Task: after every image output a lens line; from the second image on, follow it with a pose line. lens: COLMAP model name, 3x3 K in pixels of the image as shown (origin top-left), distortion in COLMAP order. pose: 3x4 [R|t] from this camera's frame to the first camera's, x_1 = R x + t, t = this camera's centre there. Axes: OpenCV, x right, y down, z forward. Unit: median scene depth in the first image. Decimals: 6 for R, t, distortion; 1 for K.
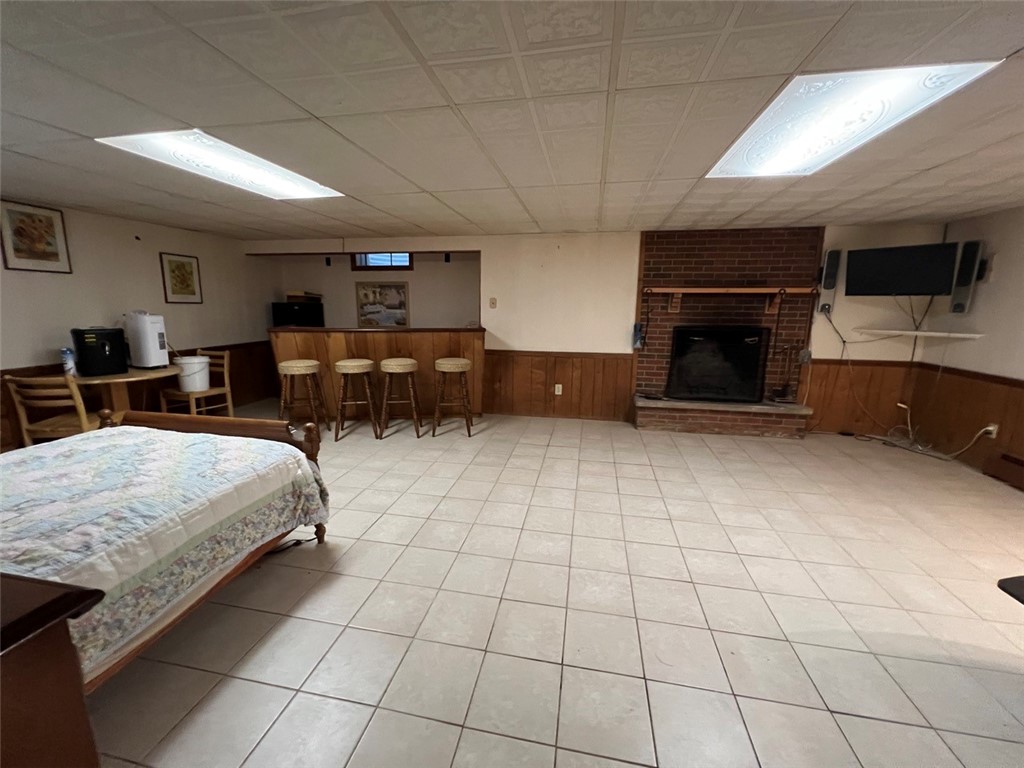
lens RADIAL K [[414.6, 0, 512.0], [0, 414.6, 384.0], [0, 0, 1]] dist [-0.001566, -0.000475]
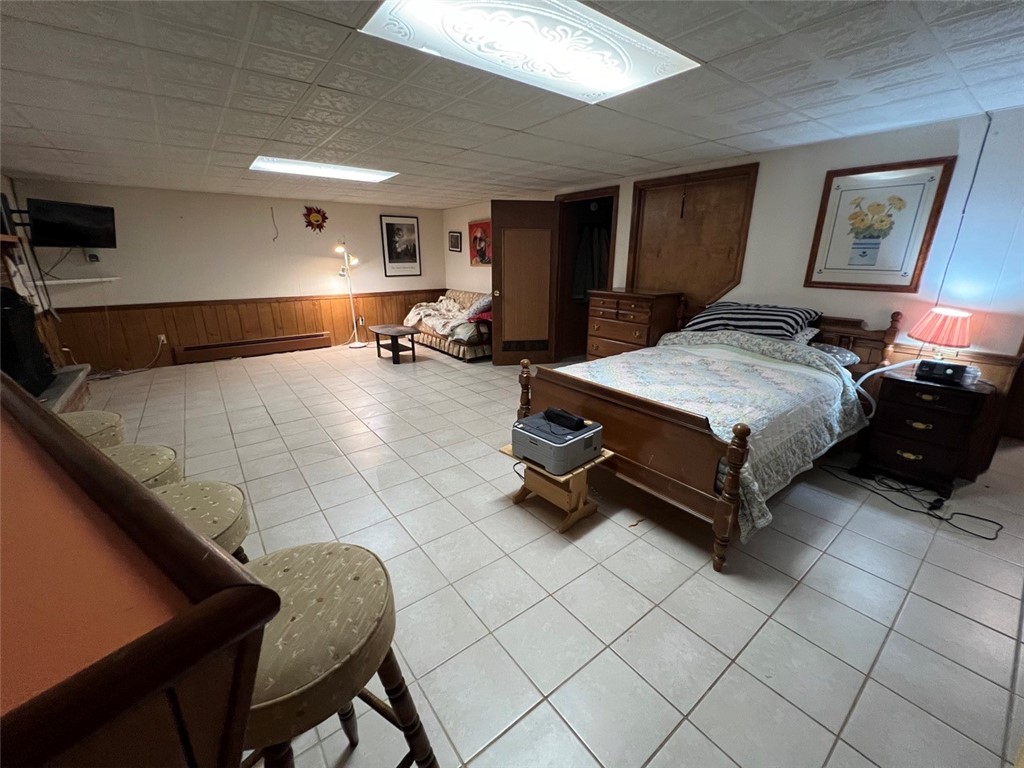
lens RADIAL K [[414.6, 0, 512.0], [0, 414.6, 384.0], [0, 0, 1]] dist [-0.001566, -0.000475]
pose [[-0.749805, -0.202954, 0.629763, -0.862301], [0.122793, 0.892578, 0.433851, -0.258353], [-0.650164, 0.402634, -0.644339, 1.277256]]
